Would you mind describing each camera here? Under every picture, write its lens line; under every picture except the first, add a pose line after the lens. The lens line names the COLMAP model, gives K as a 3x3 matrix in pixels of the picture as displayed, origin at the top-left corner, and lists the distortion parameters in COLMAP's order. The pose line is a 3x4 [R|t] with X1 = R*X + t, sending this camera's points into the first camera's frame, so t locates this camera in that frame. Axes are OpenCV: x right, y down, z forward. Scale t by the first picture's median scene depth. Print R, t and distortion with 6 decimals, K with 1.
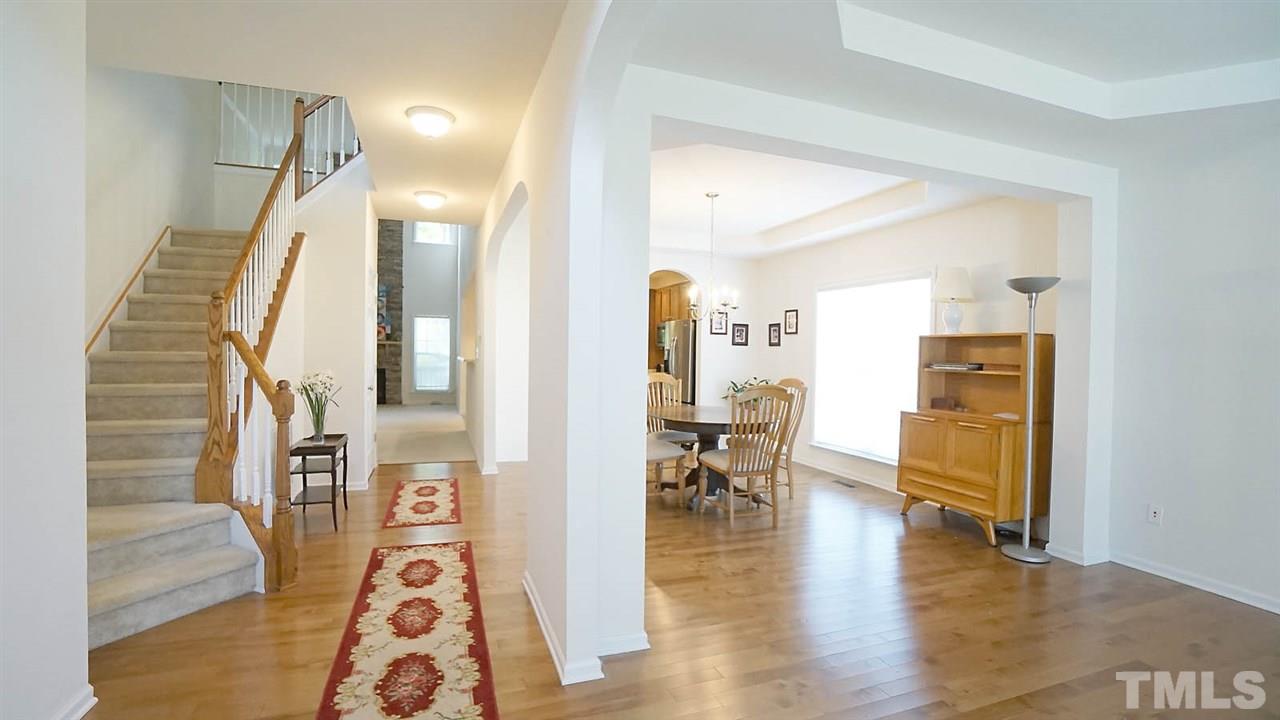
lens RADIAL K [[564.8, 0, 635.2], [0, 564.8, 362.4], [0, 0, 1]] dist [-0.061479, 0.022082]
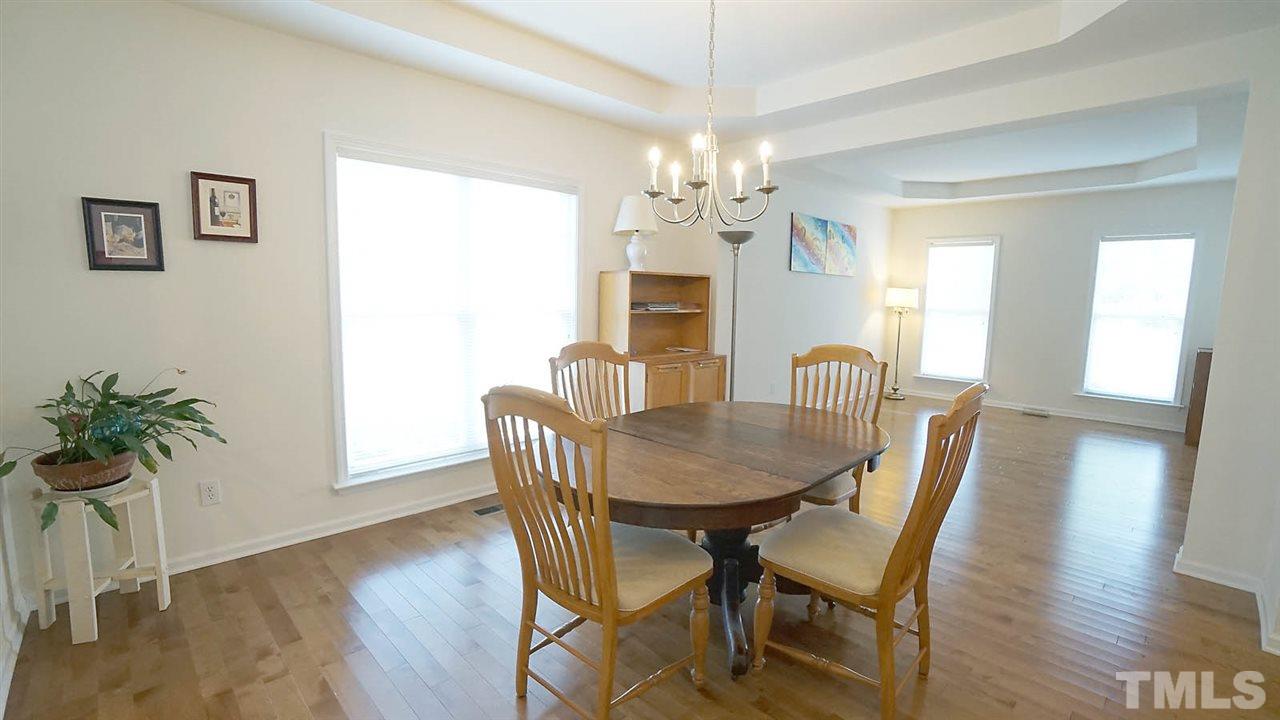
lens RADIAL K [[564.8, 0, 635.2], [0, 564.8, 362.4], [0, 0, 1]] dist [-0.061479, 0.022082]
pose [[-0.407728, -0.131706, 0.903555, -0.344725], [-0.002993, 0.989730, 0.142917, -0.043901], [-0.913099, 0.055566, -0.403935, 1.746737]]
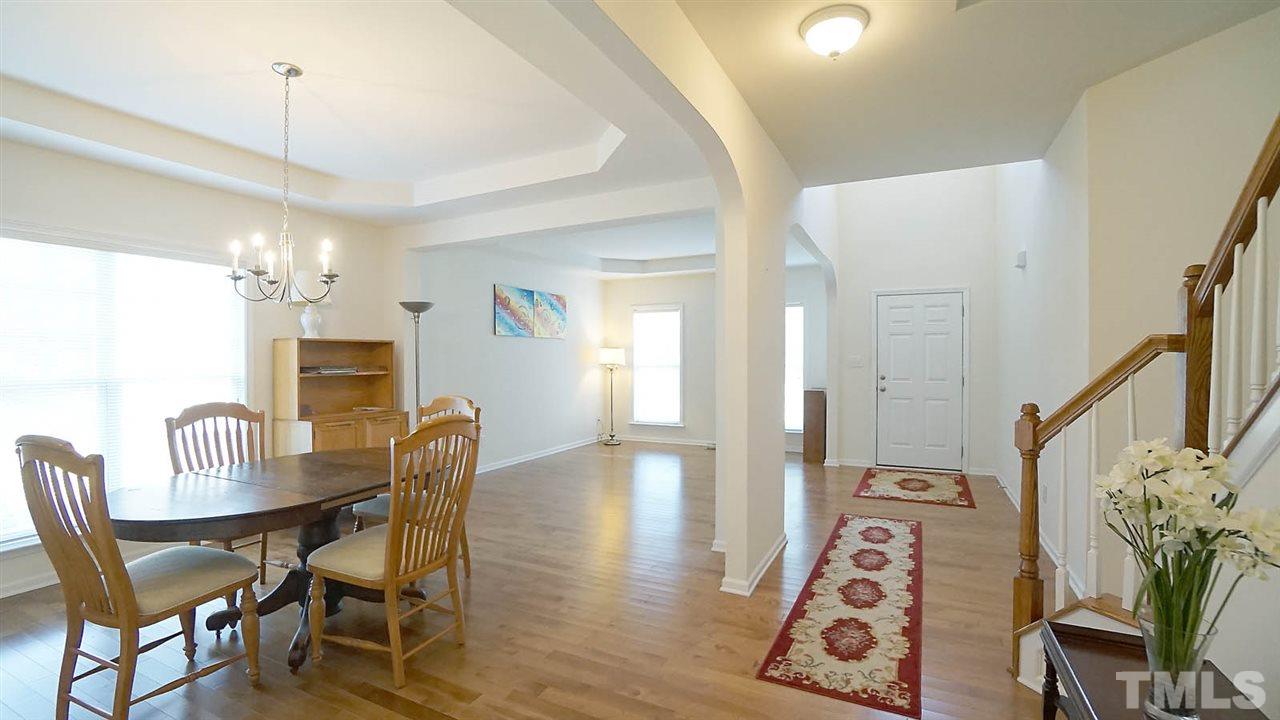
lens RADIAL K [[564.8, 0, 635.2], [0, 564.8, 362.4], [0, 0, 1]] dist [-0.061479, 0.022082]
pose [[-0.691905, -0.017475, 0.721777, -0.674401], [0.010273, 0.999368, 0.034044, -0.044067], [-0.721916, 0.030970, -0.691288, 1.600004]]
